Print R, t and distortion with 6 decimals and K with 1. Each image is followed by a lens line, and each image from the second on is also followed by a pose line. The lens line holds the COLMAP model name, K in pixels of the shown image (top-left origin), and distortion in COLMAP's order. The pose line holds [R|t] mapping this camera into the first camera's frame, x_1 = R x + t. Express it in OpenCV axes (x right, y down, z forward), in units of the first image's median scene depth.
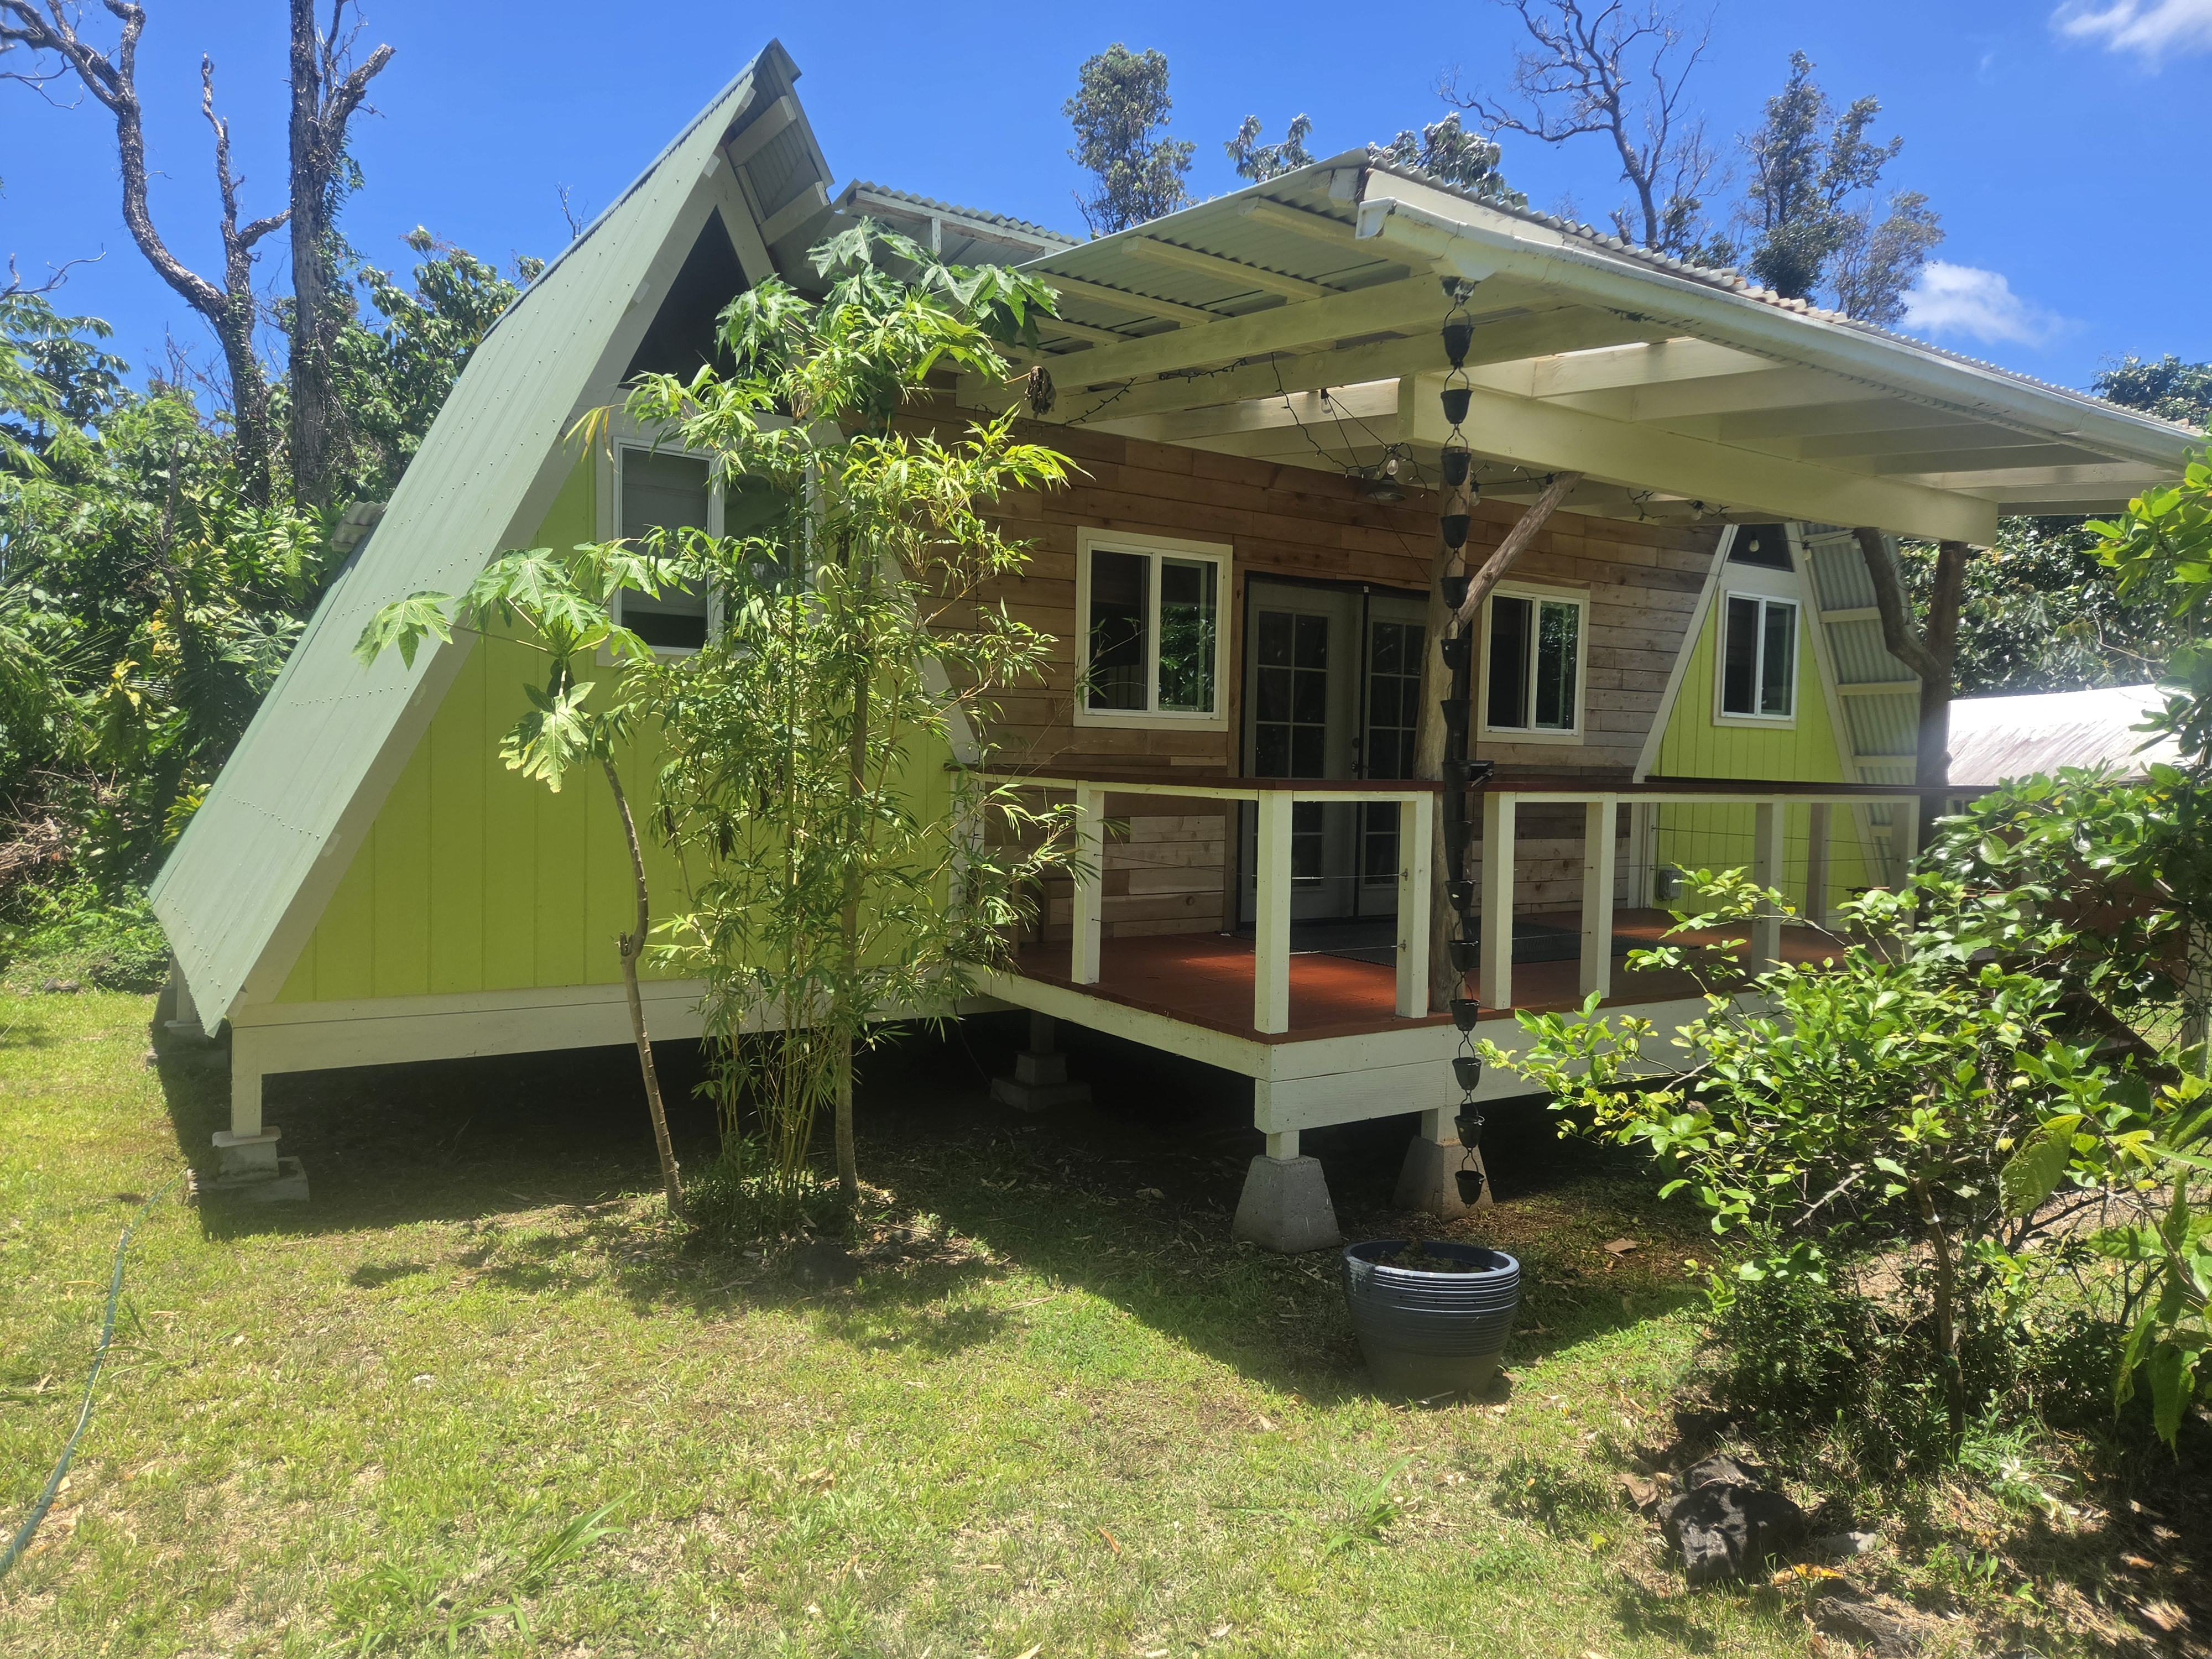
lens RADIAL K [[1480.2, 0, 1106.0], [0, 1480.2, 840.9], [0, 0, 1]] dist [0.038933, -0.010119]
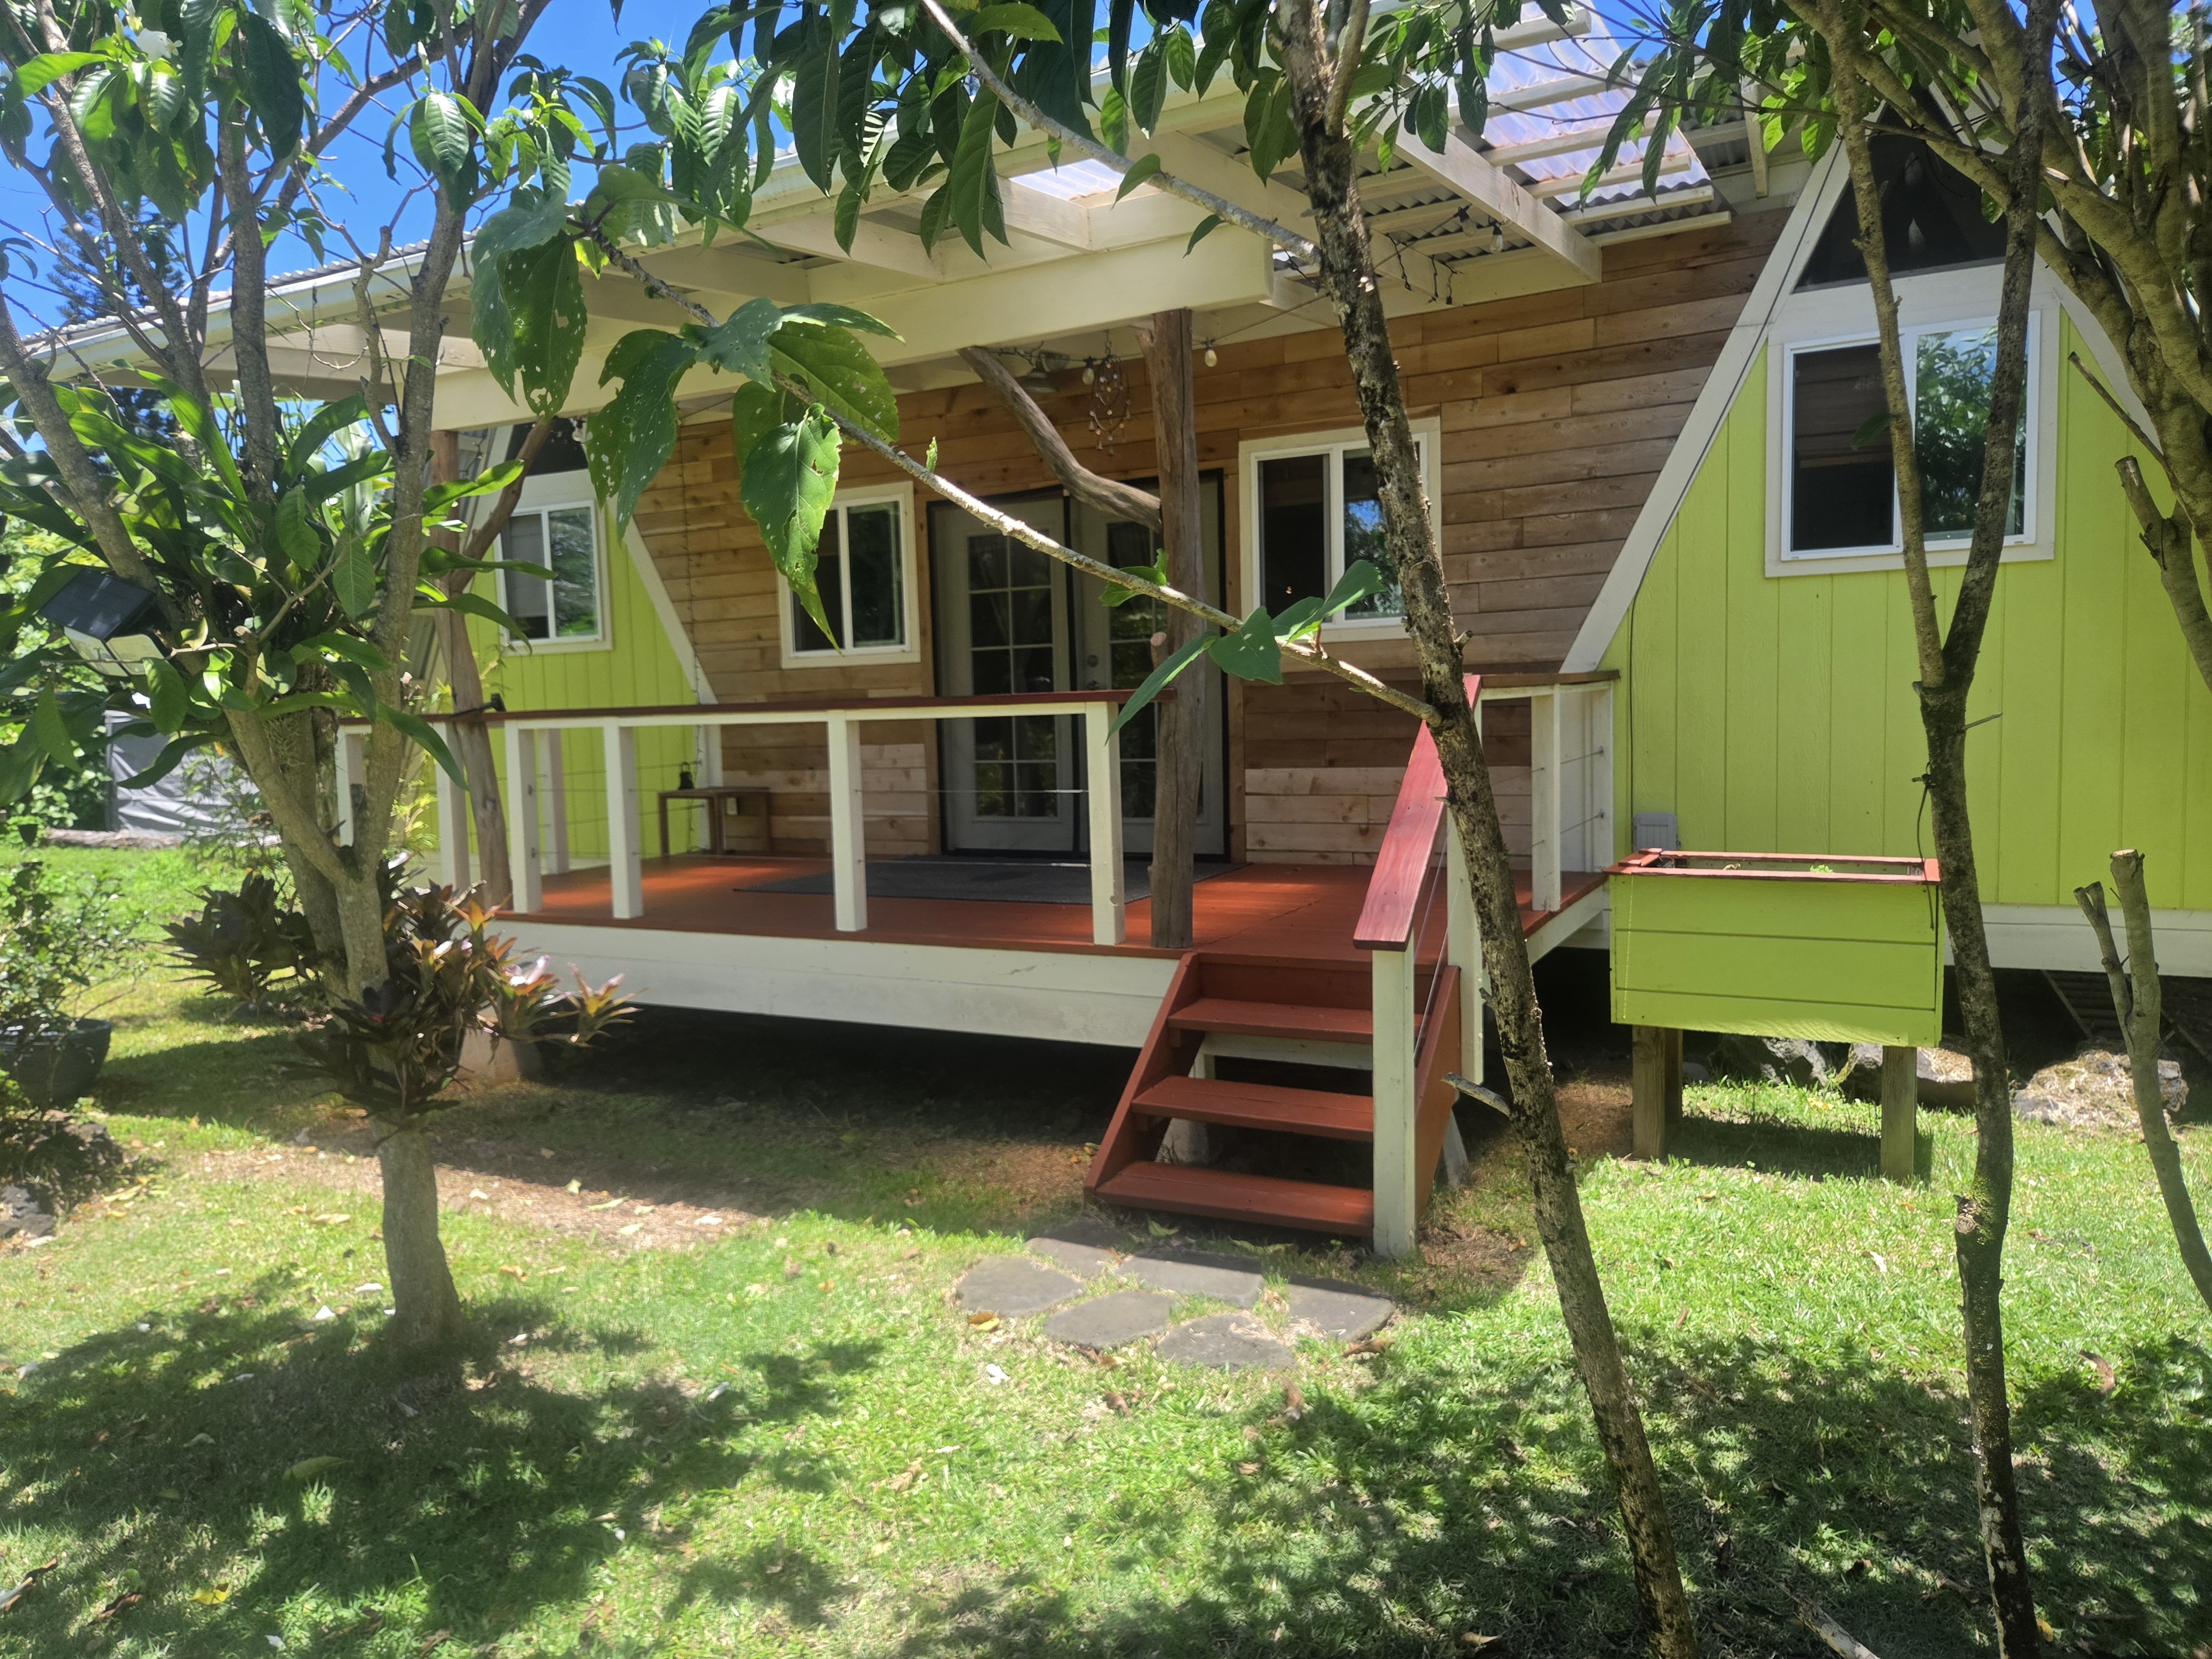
lens RADIAL K [[1480.2, 0, 1107.9], [0, 1480.2, 824.6], [0, 0, 1]] dist [0.038933, -0.010119]
pose [[0.473781, 0.032886, -0.880028, 0.896853], [-0.002804, 0.999354, 0.035836, 0.001738], [0.880638, -0.014511, 0.473567, 0.528704]]
